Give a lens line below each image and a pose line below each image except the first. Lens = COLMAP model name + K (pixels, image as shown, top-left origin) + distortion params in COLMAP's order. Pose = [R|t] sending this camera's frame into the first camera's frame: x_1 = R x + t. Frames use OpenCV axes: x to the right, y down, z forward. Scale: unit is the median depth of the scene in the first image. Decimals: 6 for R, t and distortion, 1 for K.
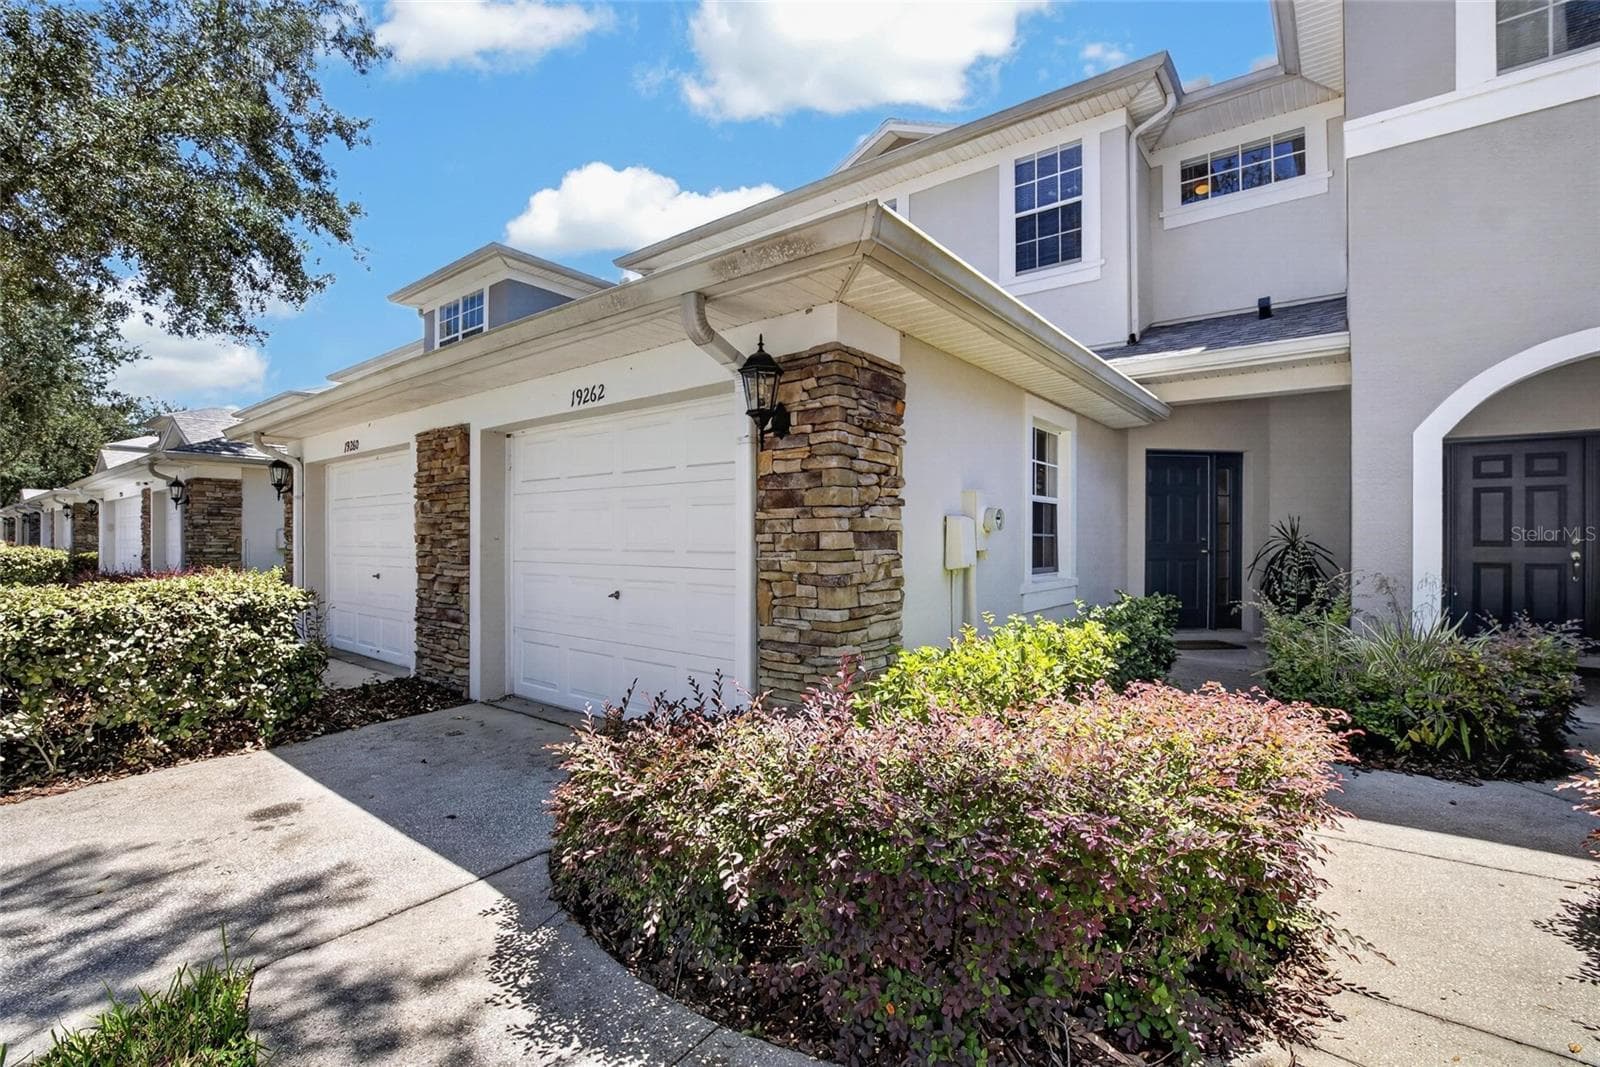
lens RADIAL K [[712.6, 0, 793.3], [0, 712.6, 534.3], [0, 0, 1]] dist [-0.047720, 0.011956]
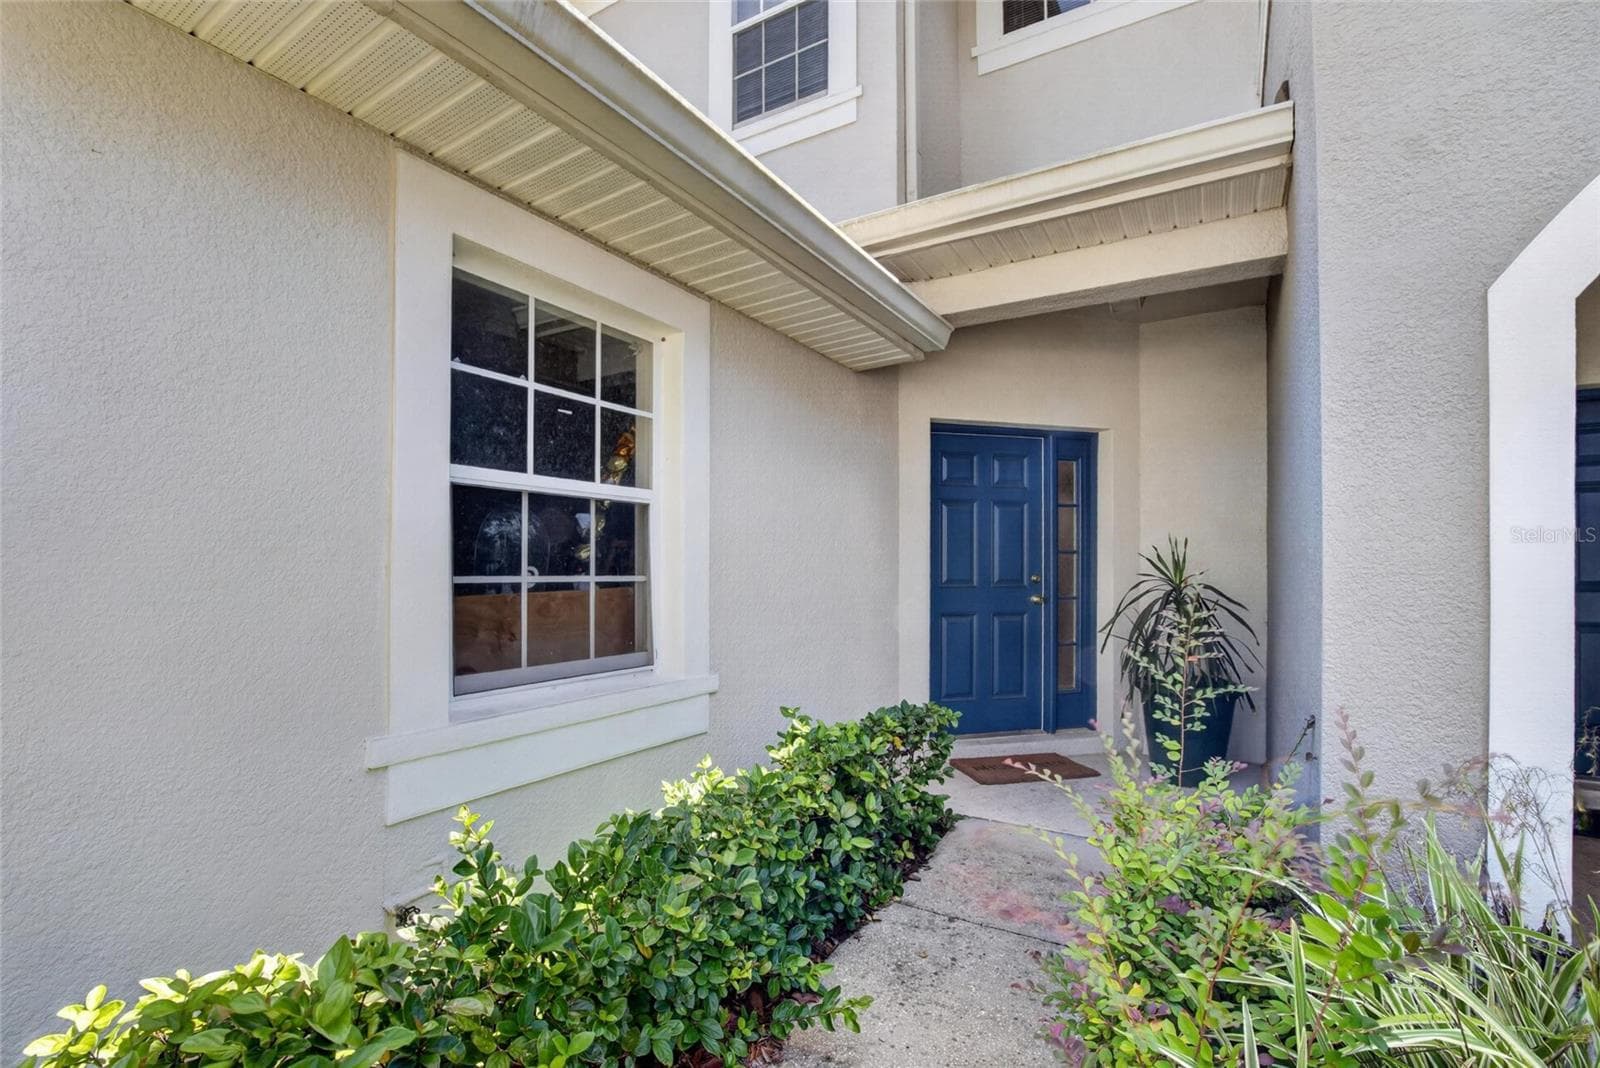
lens RADIAL K [[718.0, 0, 803.4], [0, 718.0, 561.9], [0, 0, 1]] dist [-0.035764, -0.000005]
pose [[0.990664, -0.001024, 0.136325, 0.445817], [0.001665, 0.999988, -0.004585, -0.006462], [-0.136319, 0.004769, 0.990654, 0.620541]]
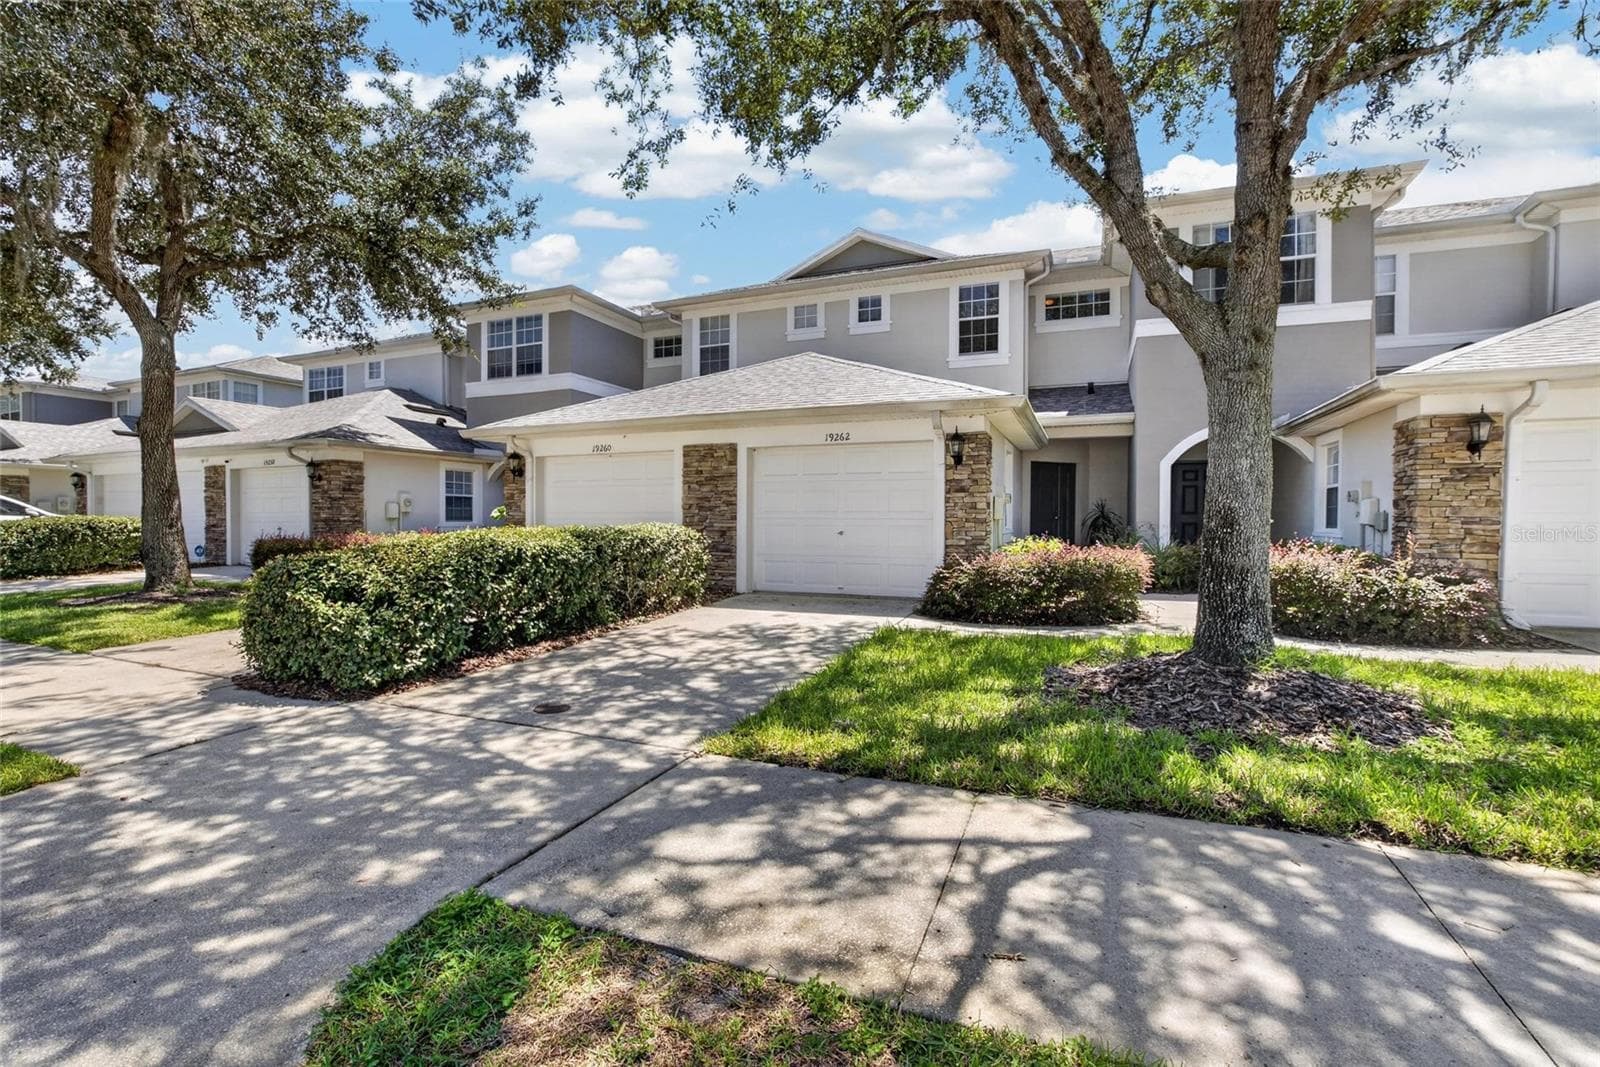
lens RADIAL K [[712.6, 0, 793.3], [0, 712.6, 534.3], [0, 0, 1]] dist [-0.047720, 0.011956]
pose [[0.961683, -0.003757, 0.274139, -0.813551], [-0.003612, 0.999646, 0.026371, 0.029893], [-0.274141, -0.026351, 0.961328, -0.819997]]
